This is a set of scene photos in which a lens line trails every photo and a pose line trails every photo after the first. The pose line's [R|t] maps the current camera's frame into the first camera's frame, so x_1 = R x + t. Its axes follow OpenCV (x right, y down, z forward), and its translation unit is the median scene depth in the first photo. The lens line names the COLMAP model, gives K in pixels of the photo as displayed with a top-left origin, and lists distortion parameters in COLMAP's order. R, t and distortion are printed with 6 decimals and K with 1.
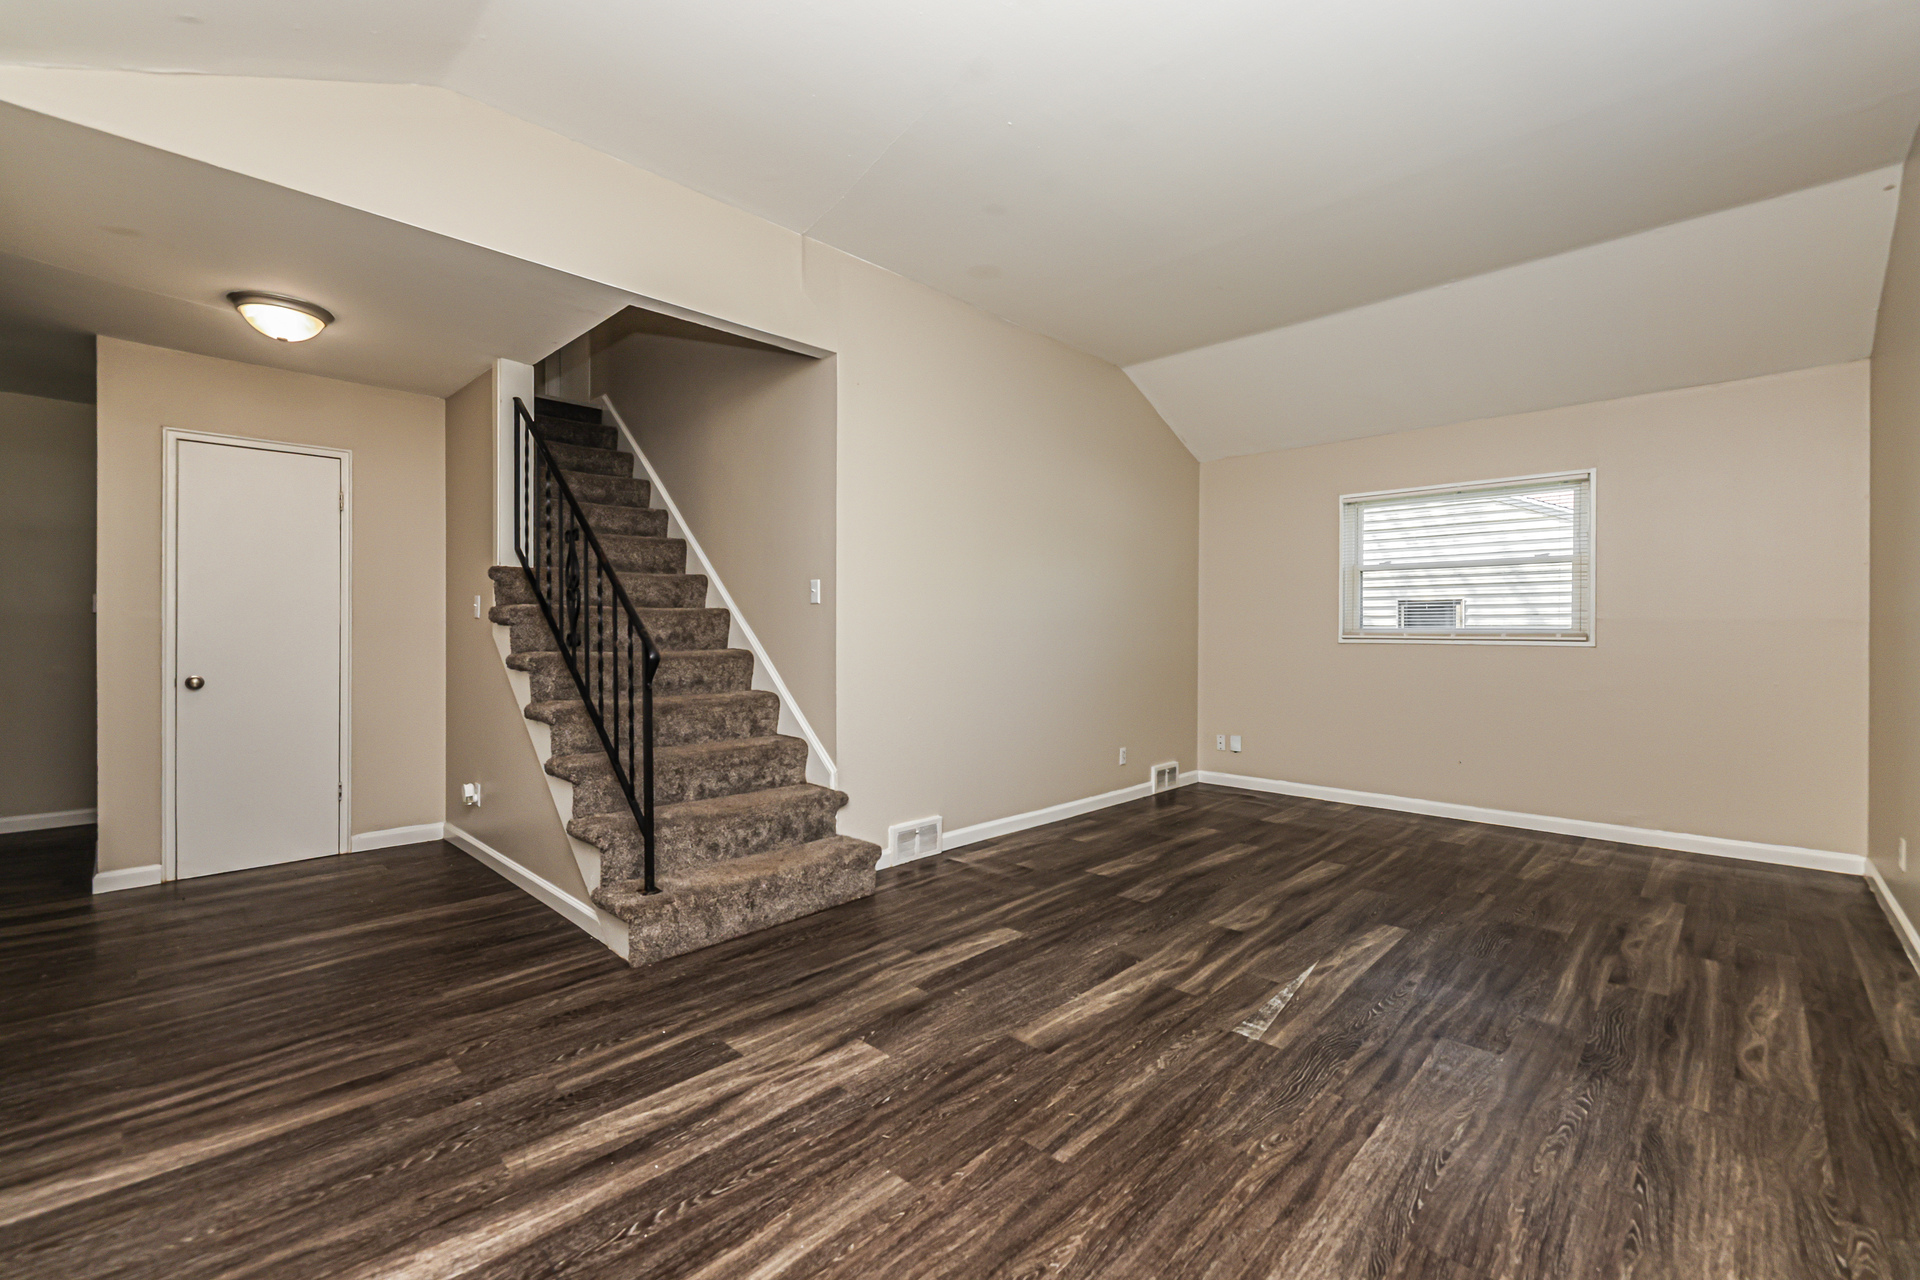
lens RADIAL K [[809.7, 0, 957.7], [0, 809.7, 635.6], [0, 0, 1]] dist [0.004511, -0.000109]
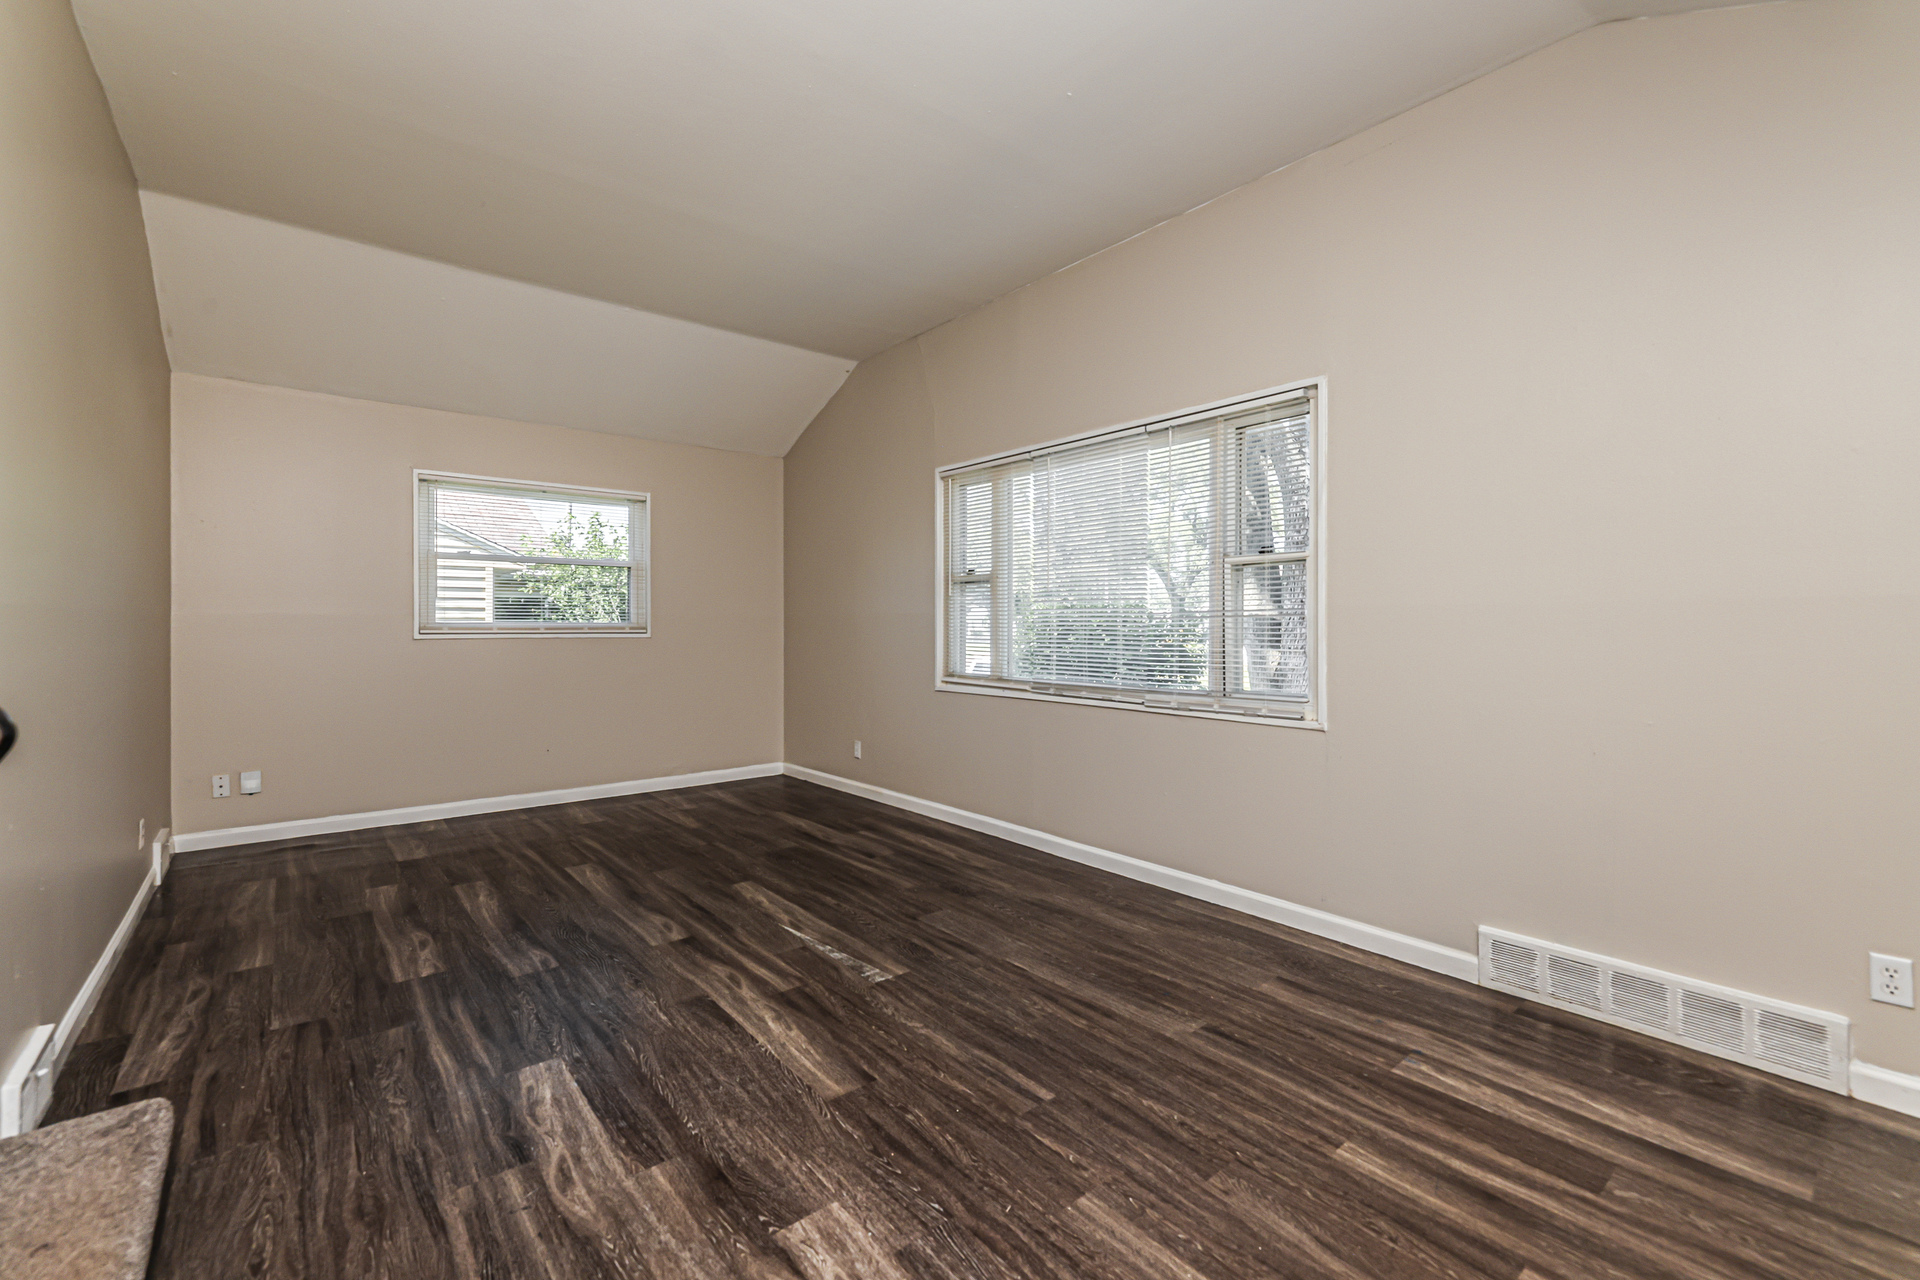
lens RADIAL K [[809.7, 0, 958.4], [0, 809.7, 632.4], [0, 0, 1]] dist [0.004511, -0.000109]
pose [[0.113384, -0.012279, 0.993475, -0.678919], [0.005910, 0.999914, 0.011684, -0.009396], [-0.993534, 0.004546, 0.113446, 0.676652]]
